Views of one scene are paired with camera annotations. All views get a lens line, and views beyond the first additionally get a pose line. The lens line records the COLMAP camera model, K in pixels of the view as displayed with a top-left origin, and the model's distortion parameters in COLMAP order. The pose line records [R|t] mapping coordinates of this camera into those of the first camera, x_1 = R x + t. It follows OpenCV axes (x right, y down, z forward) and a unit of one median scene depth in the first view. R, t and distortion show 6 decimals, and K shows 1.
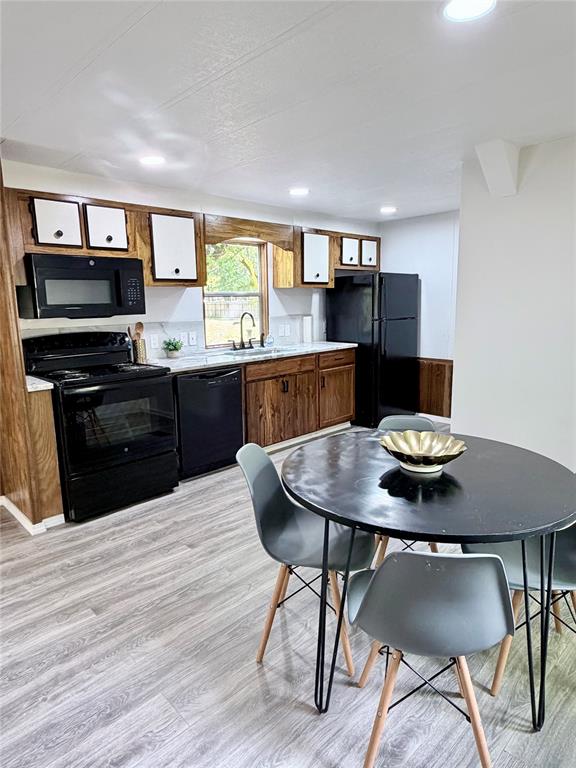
lens RADIAL K [[474.7, 0, 287.7], [0, 474.7, 384.5], [0, 0, 1]] dist [-0.001890, 0.005043]
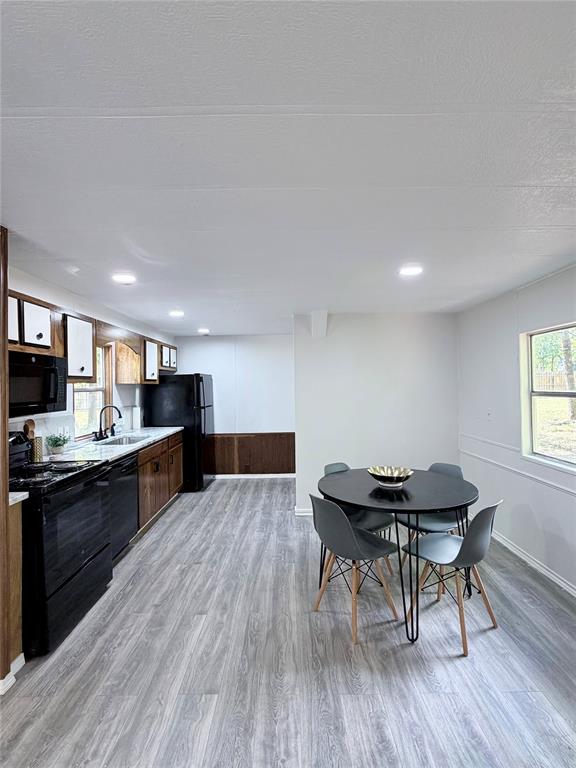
lens RADIAL K [[376.4, 0, 287.9], [0, 376.4, 382.1], [0, 0, 1]] dist [0.005536, -0.000248]
pose [[0.691282, 0.010521, 0.722509, -0.658854], [0.131944, 0.981245, -0.140530, -0.039467], [-0.710437, 0.192476, 0.676929, 0.136083]]
